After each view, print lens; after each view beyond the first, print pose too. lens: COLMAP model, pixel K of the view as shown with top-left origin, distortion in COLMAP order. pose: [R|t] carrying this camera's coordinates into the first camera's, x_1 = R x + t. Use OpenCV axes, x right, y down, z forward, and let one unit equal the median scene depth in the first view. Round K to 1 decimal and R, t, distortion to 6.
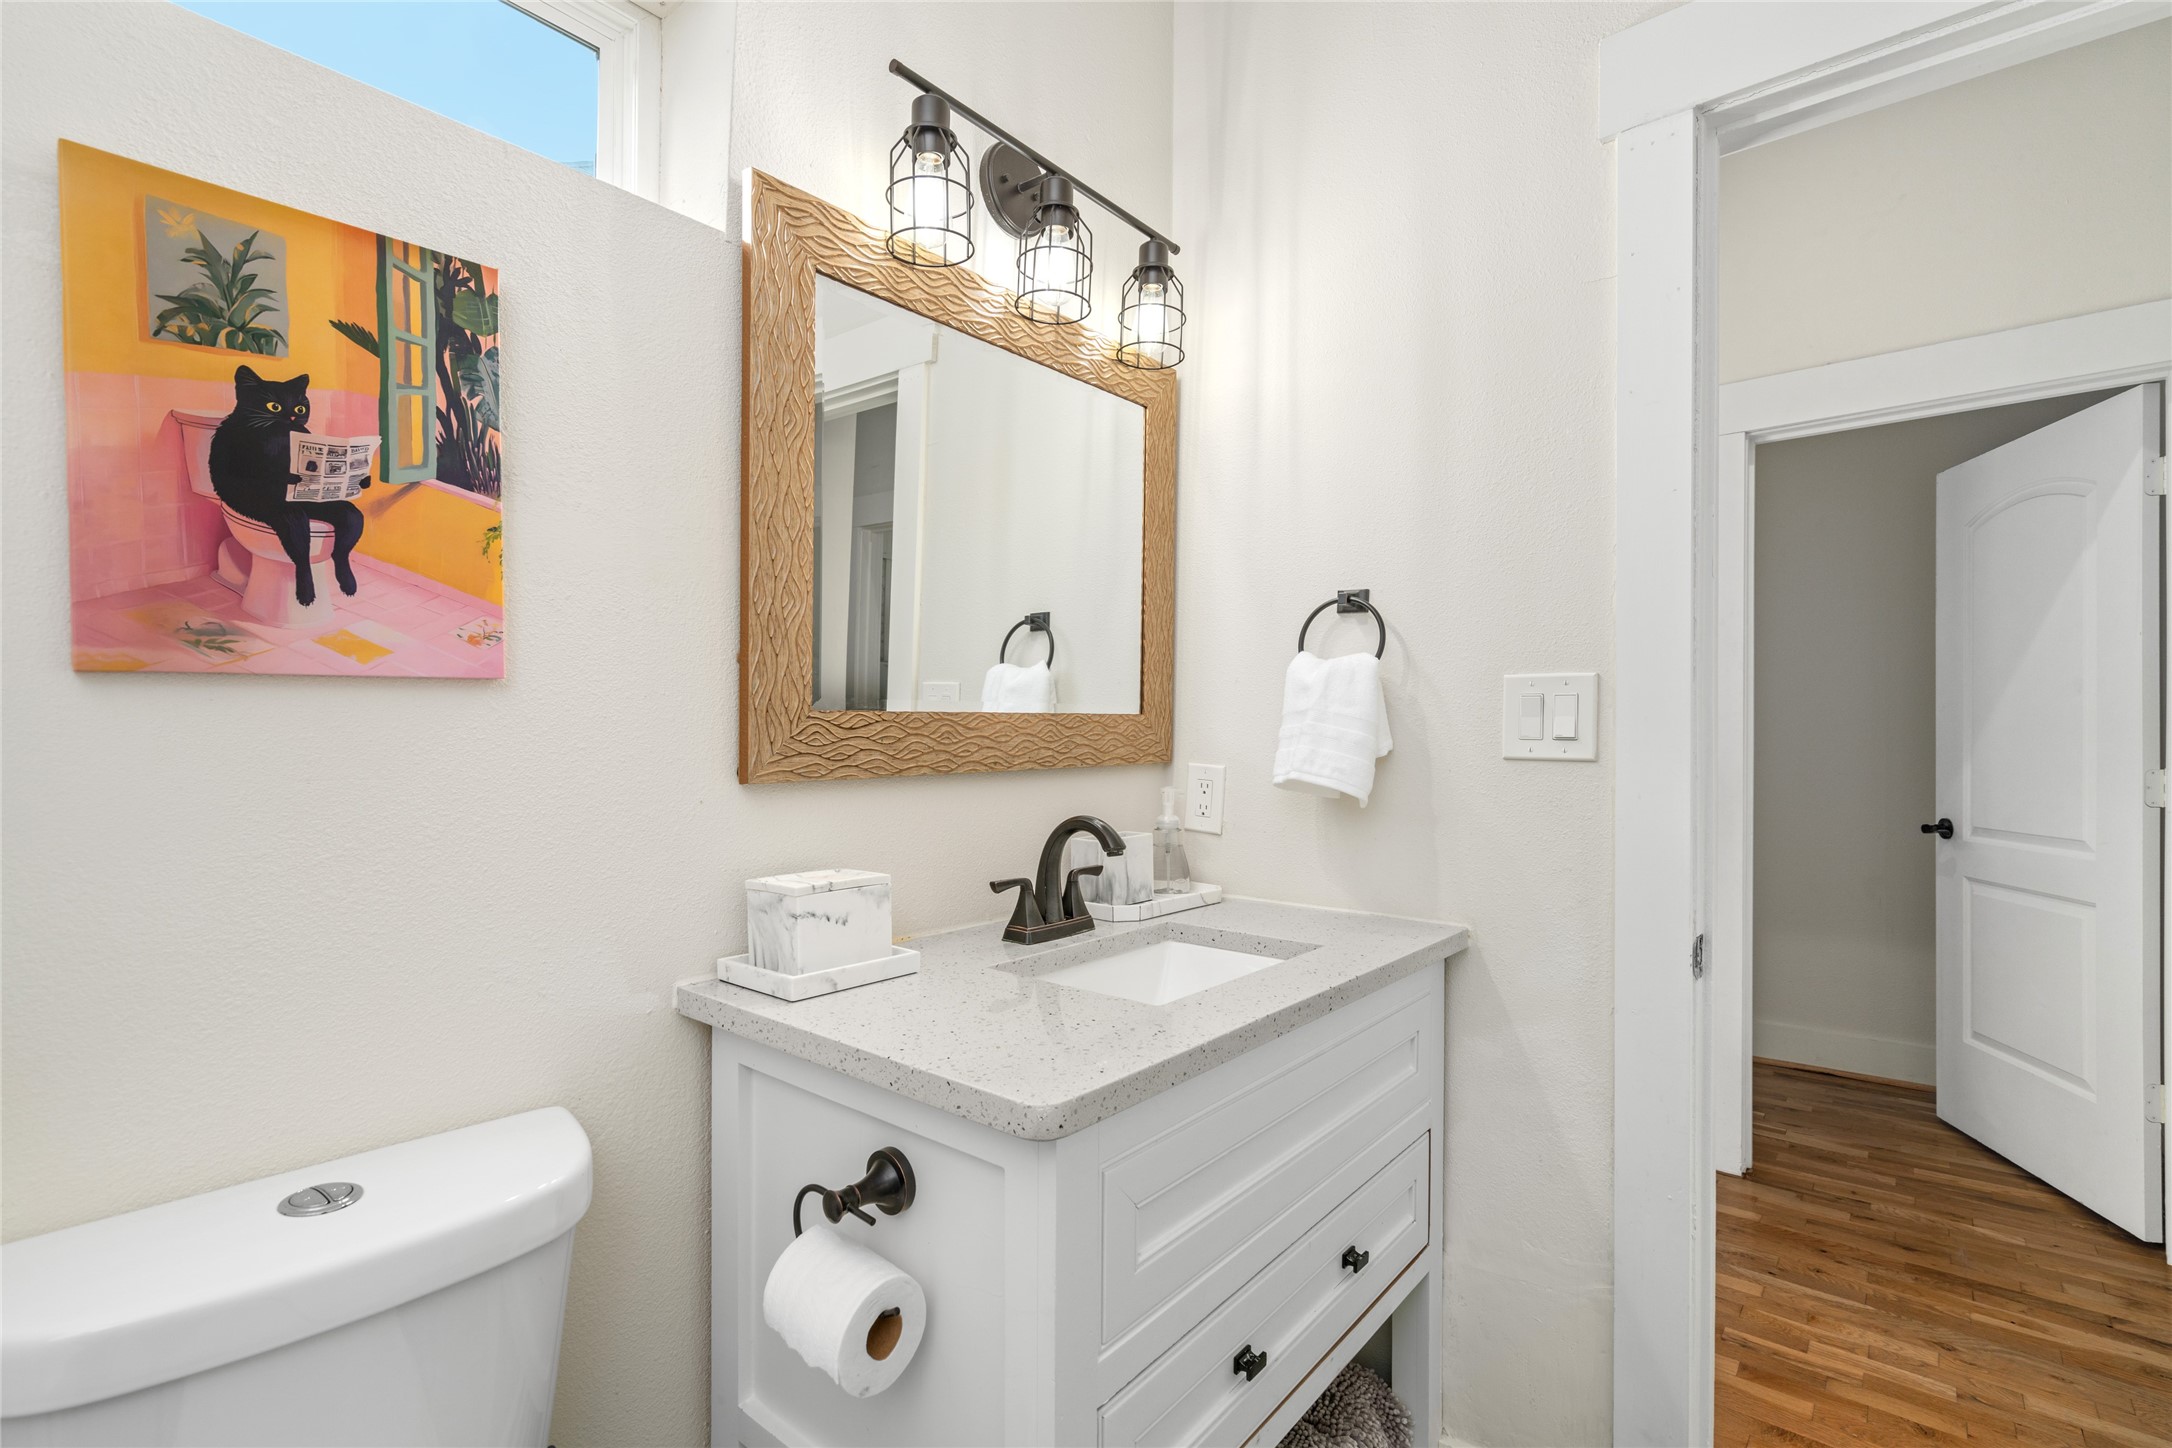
lens RADIAL K [[987.0, 0, 1078.6], [0, 987.0, 722.2], [0, 0, 1]] dist [0.000382, -0.000344]
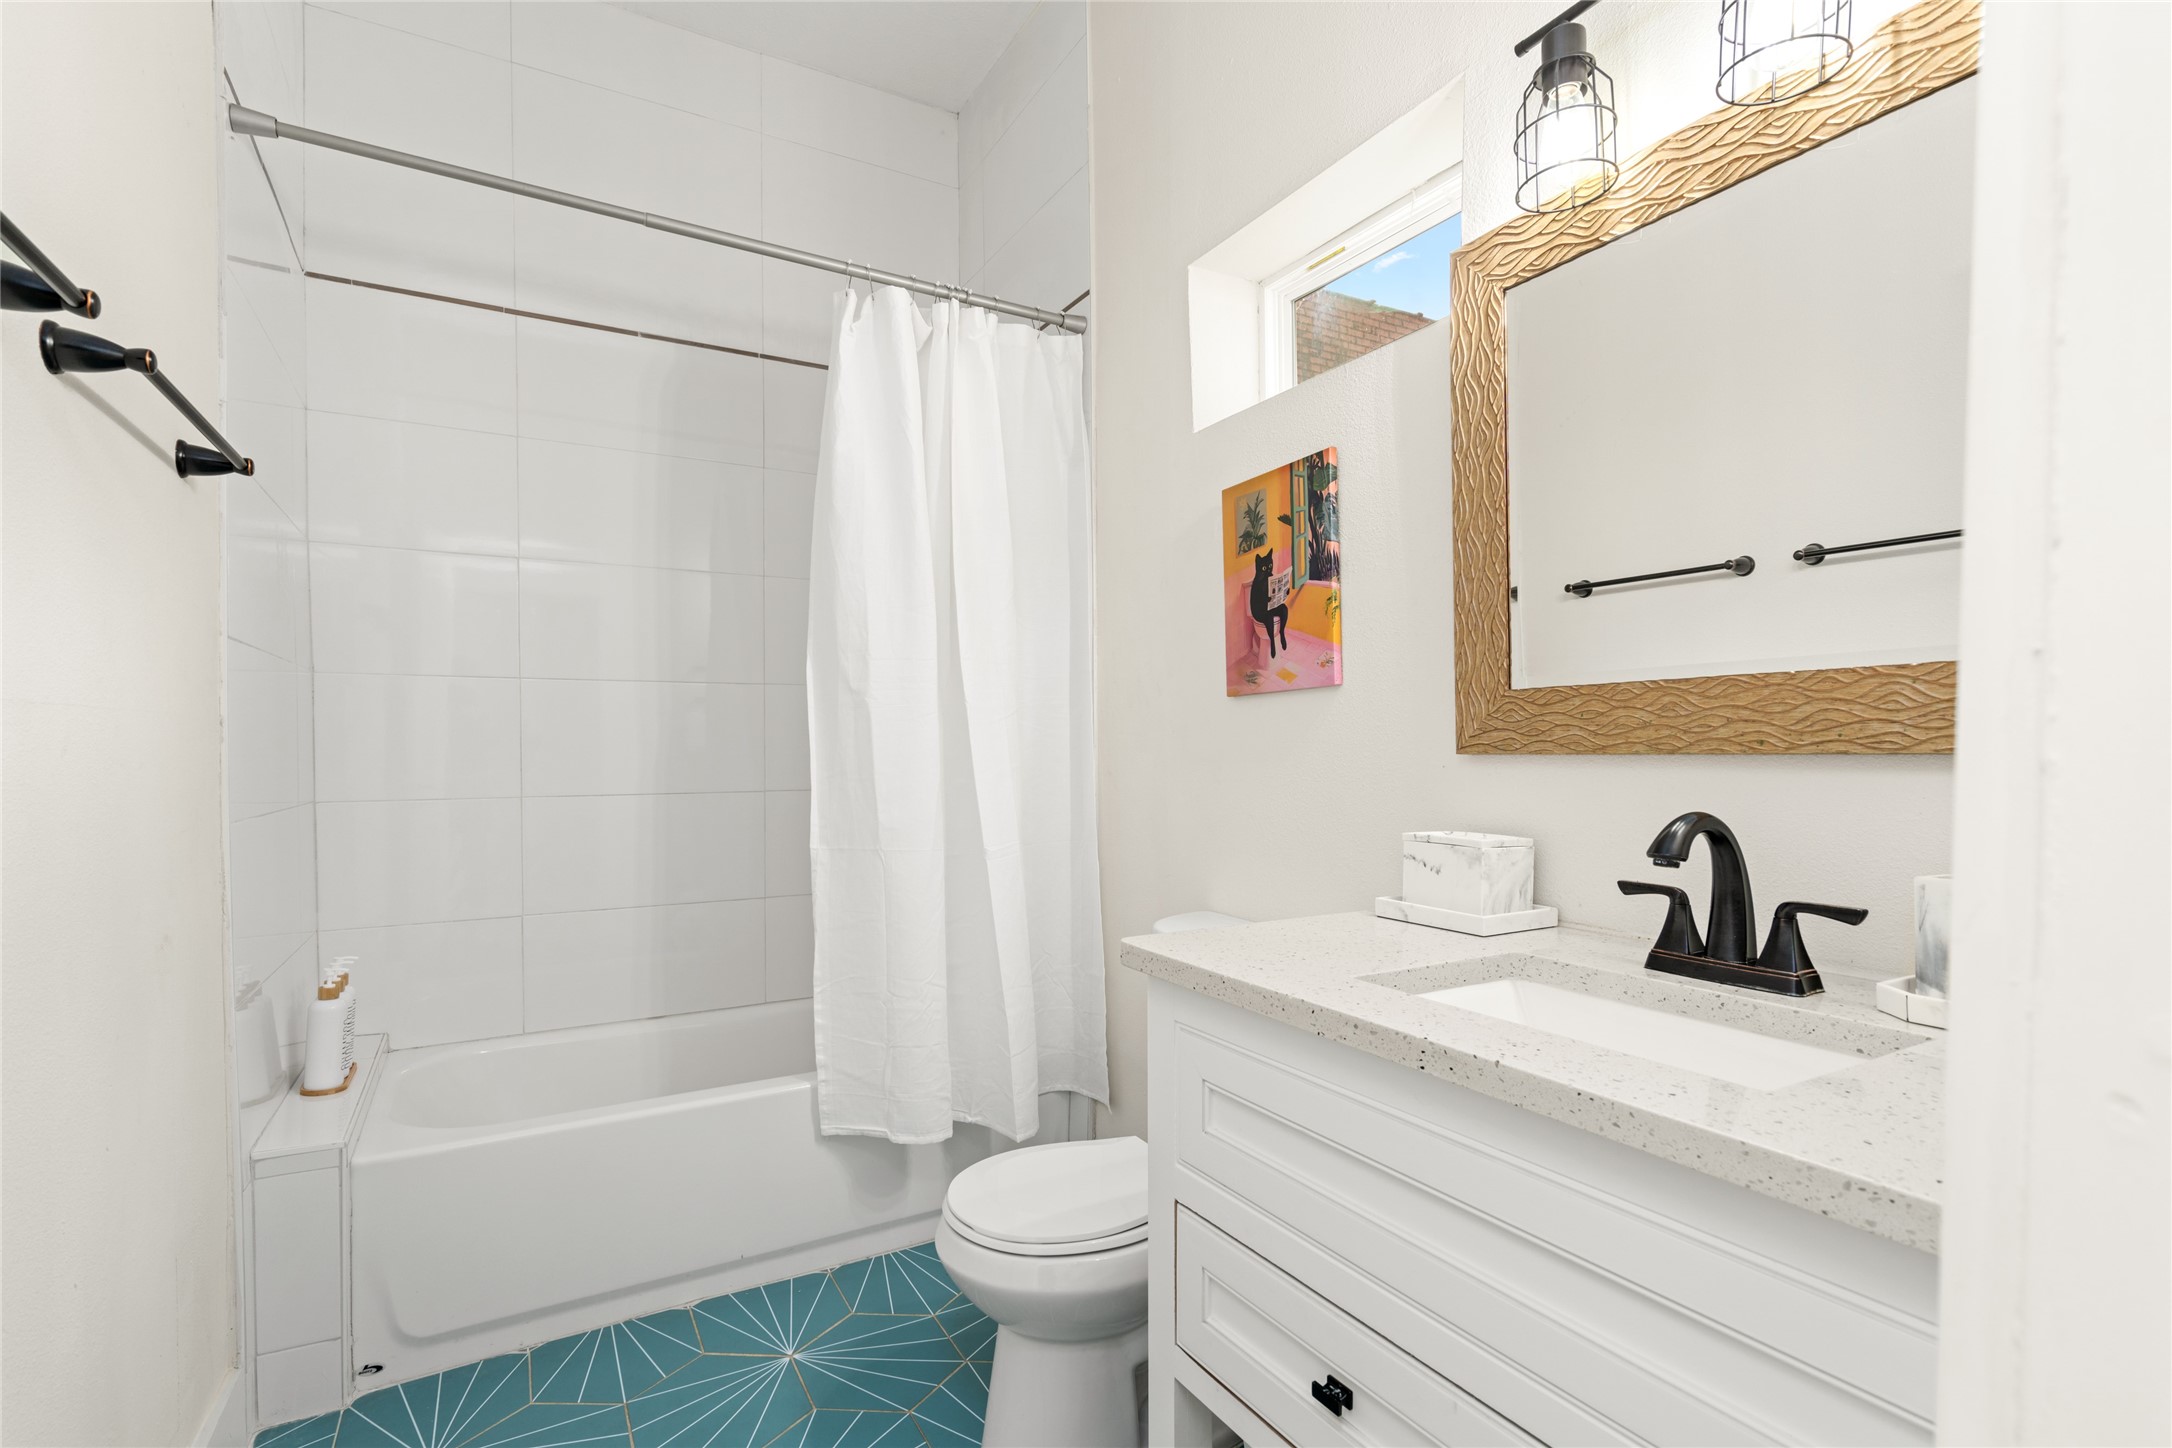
lens RADIAL K [[987.0, 0, 1078.6], [0, 987.0, 722.2], [0, 0, 1]] dist [0.000382, -0.000344]
pose [[-0.333570, -0.011768, -0.942652, 1.198812], [0.023094, 0.999520, -0.020650, 0.046405], [0.942443, -0.028658, -0.333138, 1.174315]]
